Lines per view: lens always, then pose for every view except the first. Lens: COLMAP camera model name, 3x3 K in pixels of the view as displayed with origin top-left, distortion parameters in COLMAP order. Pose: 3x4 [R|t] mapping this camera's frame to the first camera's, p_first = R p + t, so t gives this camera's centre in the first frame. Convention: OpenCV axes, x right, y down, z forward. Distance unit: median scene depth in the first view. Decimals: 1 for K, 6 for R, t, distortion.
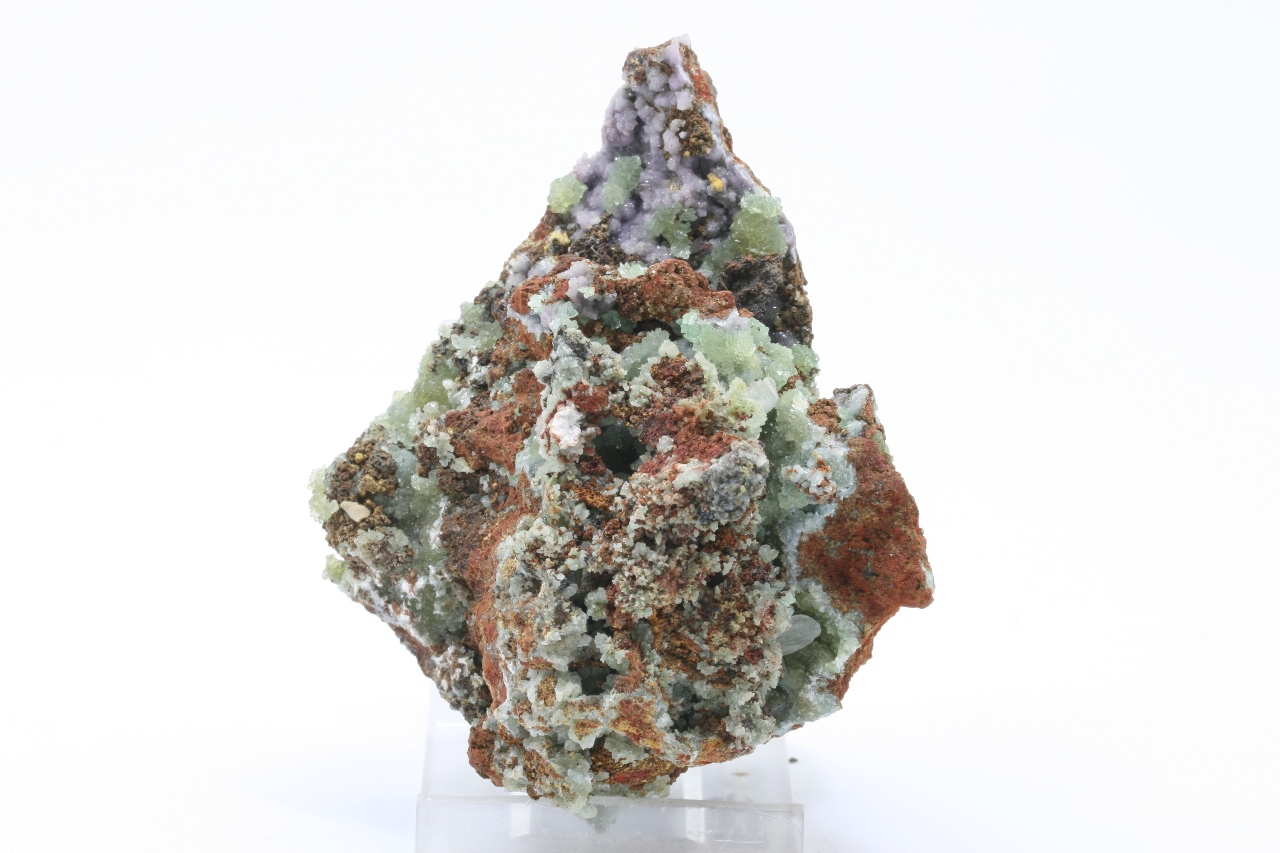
lens RADIAL K [[4286.5, 0, 640.0], [0, 4286.5, 426.5], [0, 0, 1]] dist [-0.098060, -0.173981]
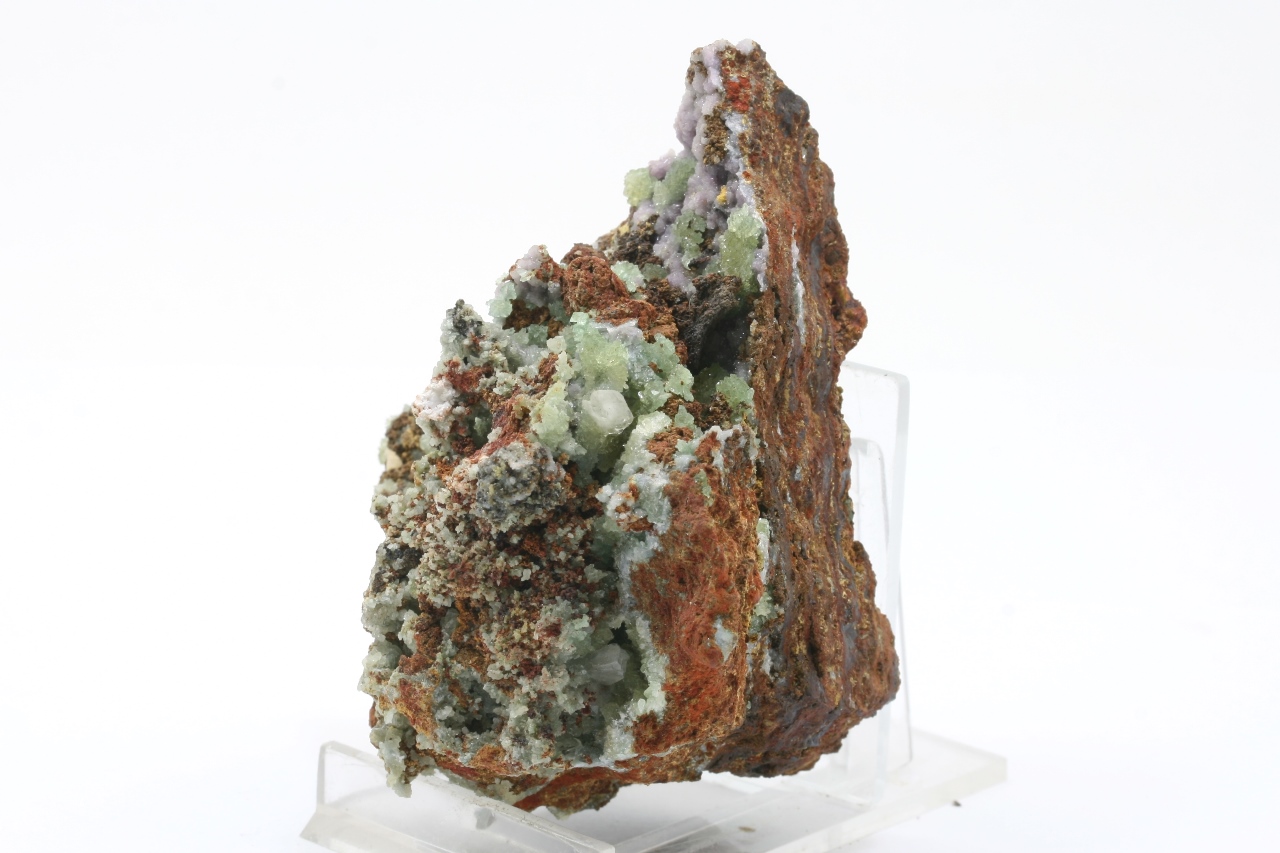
lens RADIAL K [[4286.5, 0, 640.0], [0, 4286.5, 426.5], [0, 0, 1]] dist [-0.098060, -0.173981]
pose [[0.728224, 0.183979, -0.660183, 0.647296], [-0.199744, 0.978449, 0.052342, -0.053285], [0.655585, 0.093750, 0.749279, 0.282180]]
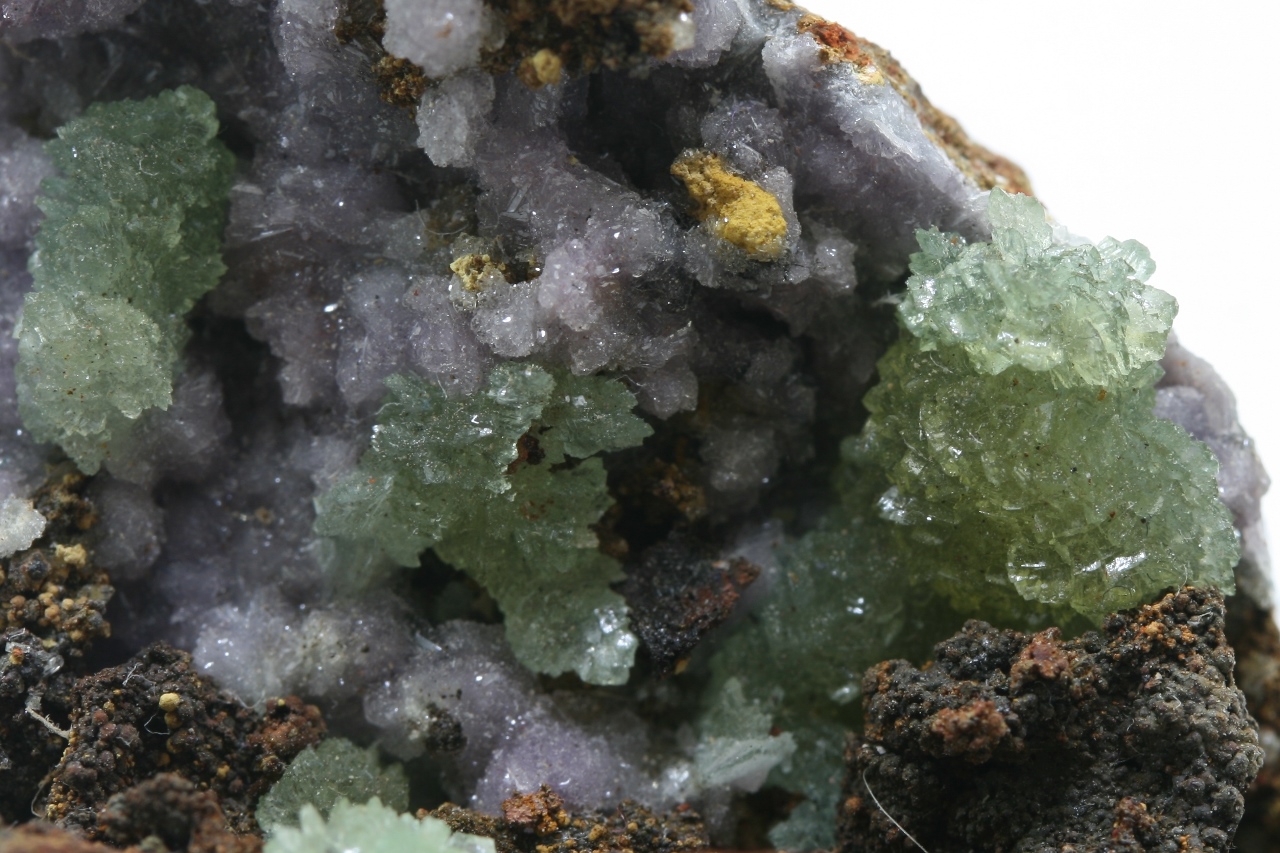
lens RADIAL K [[6922.7, 0, 640.0], [0, 6922.7, 426.5], [0, 0, 1]] dist [-0.087567, 2.143073]
pose [[0.954296, -0.187123, 0.233034, -0.048896], [0.140468, 0.969068, 0.202917, -0.103416], [-0.263797, -0.160909, 0.951062, 0.756285]]
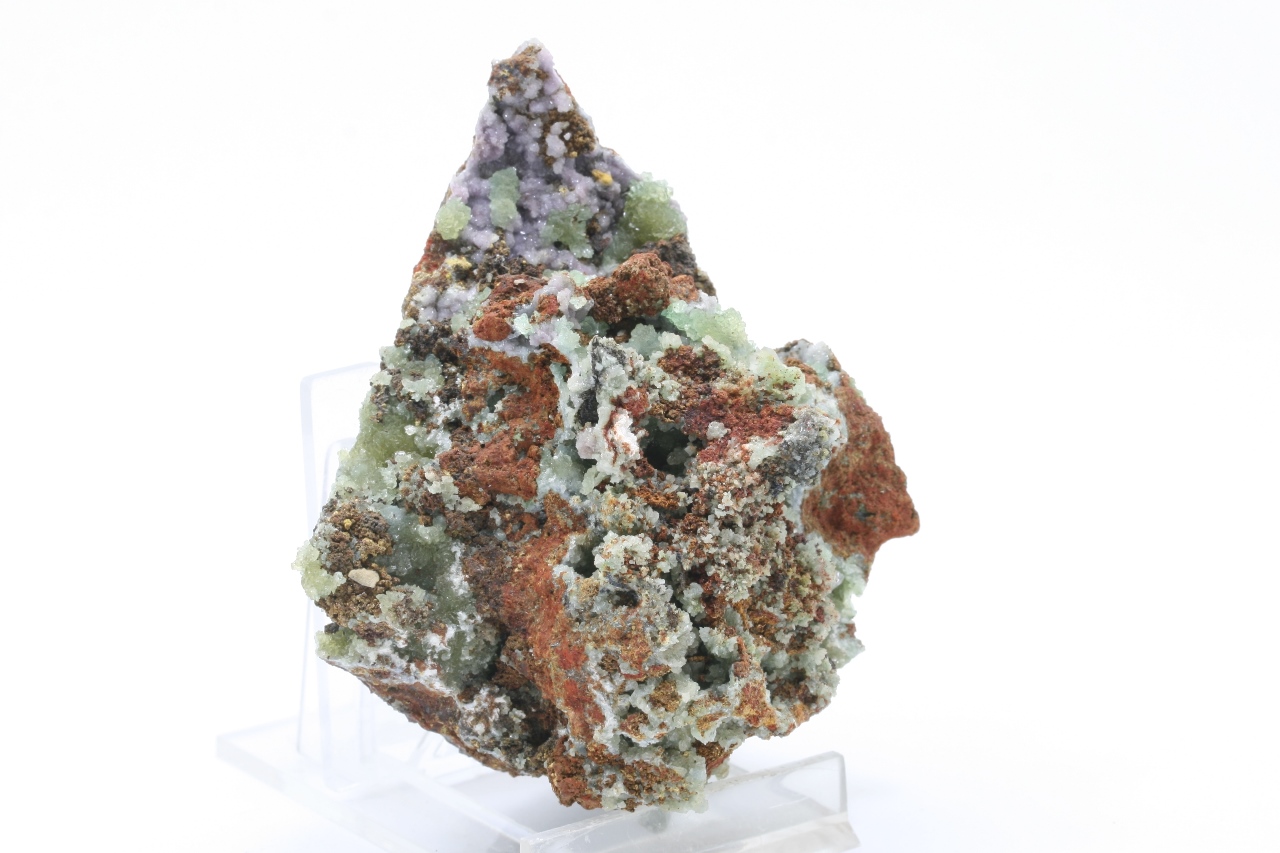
lens RADIAL K [[4286.5, 0, 640.0], [0, 4286.5, 426.5], [0, 0, 1]] dist [-0.098060, -0.173981]
pose [[0.825410, -0.212127, 0.523164, -0.518347], [0.211514, 0.975420, 0.061792, -0.060681], [-0.523413, 0.059653, 0.849989, 0.144769]]
